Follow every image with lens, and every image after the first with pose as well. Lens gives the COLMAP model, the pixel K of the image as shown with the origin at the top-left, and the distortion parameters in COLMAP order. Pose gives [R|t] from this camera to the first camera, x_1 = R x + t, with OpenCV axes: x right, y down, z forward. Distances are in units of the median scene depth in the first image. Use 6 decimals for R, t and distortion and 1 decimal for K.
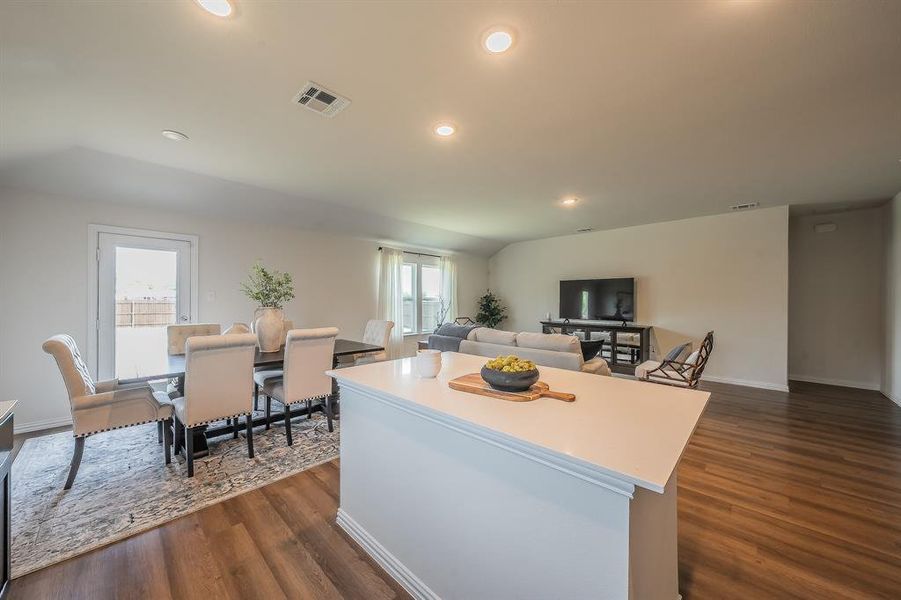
lens RADIAL K [[329.9, 0, 446.0], [0, 329.9, 301.2], [0, 0, 1]] dist [0.000041, -0.000050]
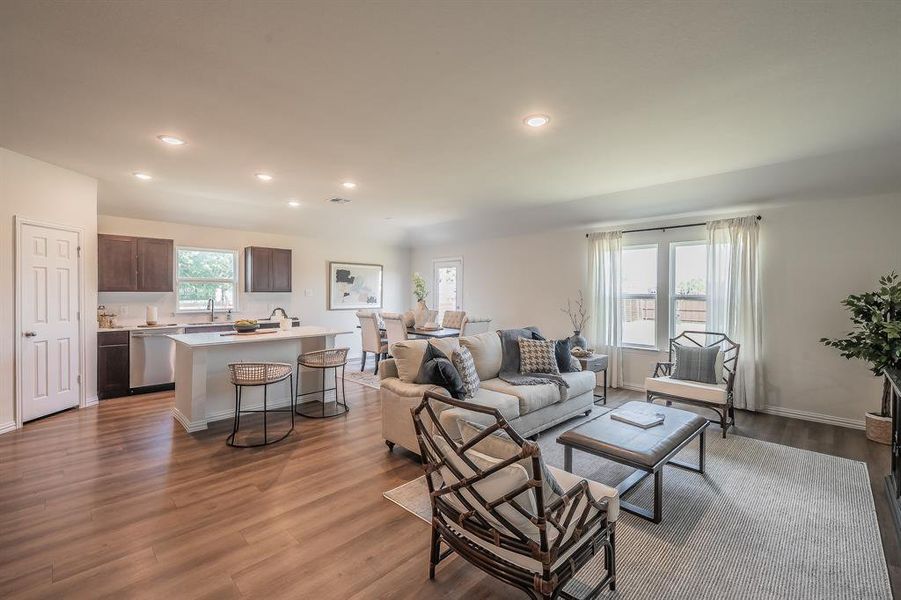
lens RADIAL K [[385.6, 0, 447.3], [0, 385.6, 298.6], [0, 0, 1]] dist [-0.000924, 0.000210]
pose [[-0.019000, 0.013711, -0.999725, 0.761236], [-0.011583, 0.999836, 0.013932, -0.009100], [0.999752, 0.011844, -0.018839, 0.643656]]
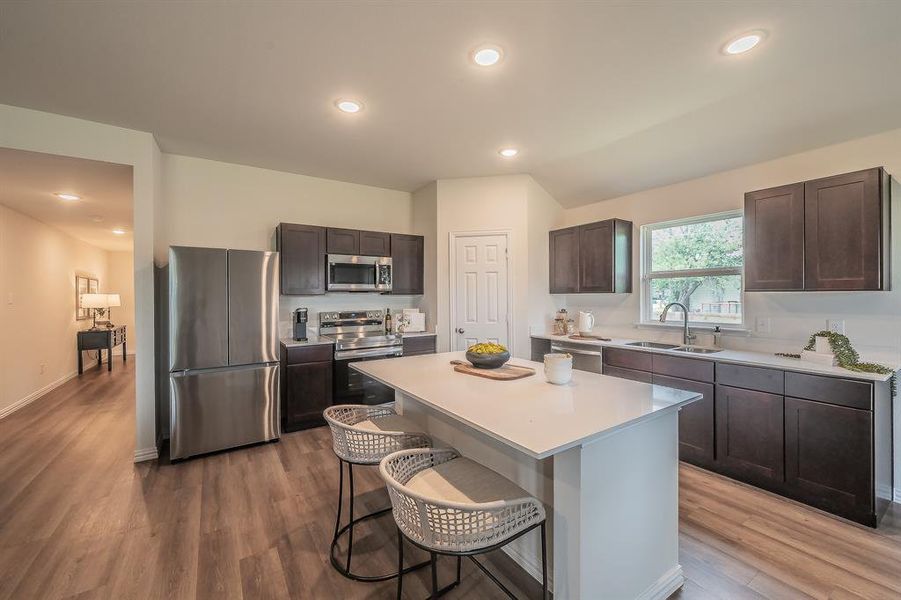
lens RADIAL K [[360.4, 0, 450.5], [0, 360.4, 300.0], [0, 0, 1]] dist [0.000059, 0.000045]
pose [[-0.975402, 0.000689, 0.220431, 0.008554], [0.005020, 0.999805, 0.019089, -0.006409], [-0.220375, 0.019727, -0.975216, 0.618784]]
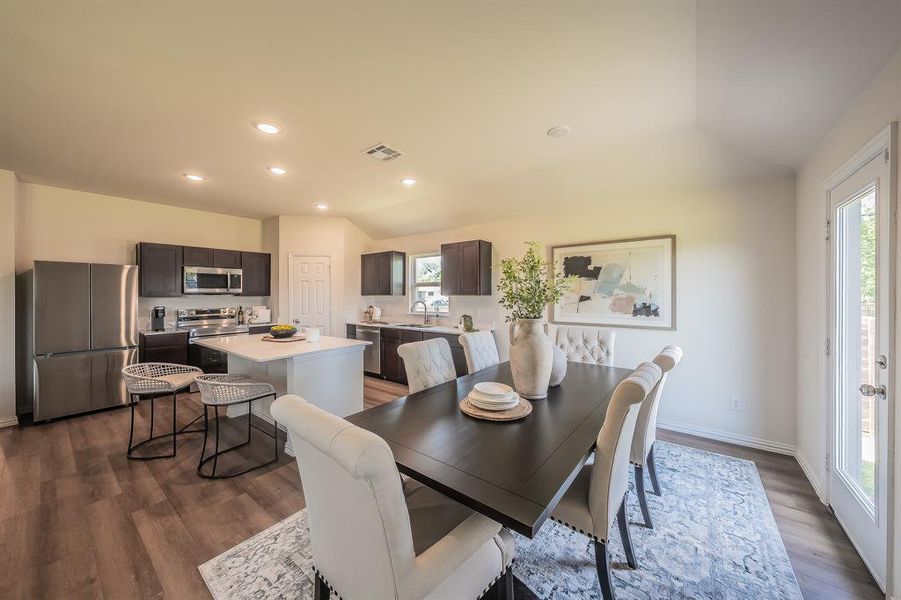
lens RADIAL K [[316.3, 0, 448.1], [0, 316.3, 296.0], [0, 0, 1]] dist [0.000091, -0.000080]
pose [[-0.994724, 0.003128, -0.102543, -0.185398], [0.001829, 0.999917, 0.012761, -0.014169], [0.102574, 0.012506, -0.994647, 0.855732]]
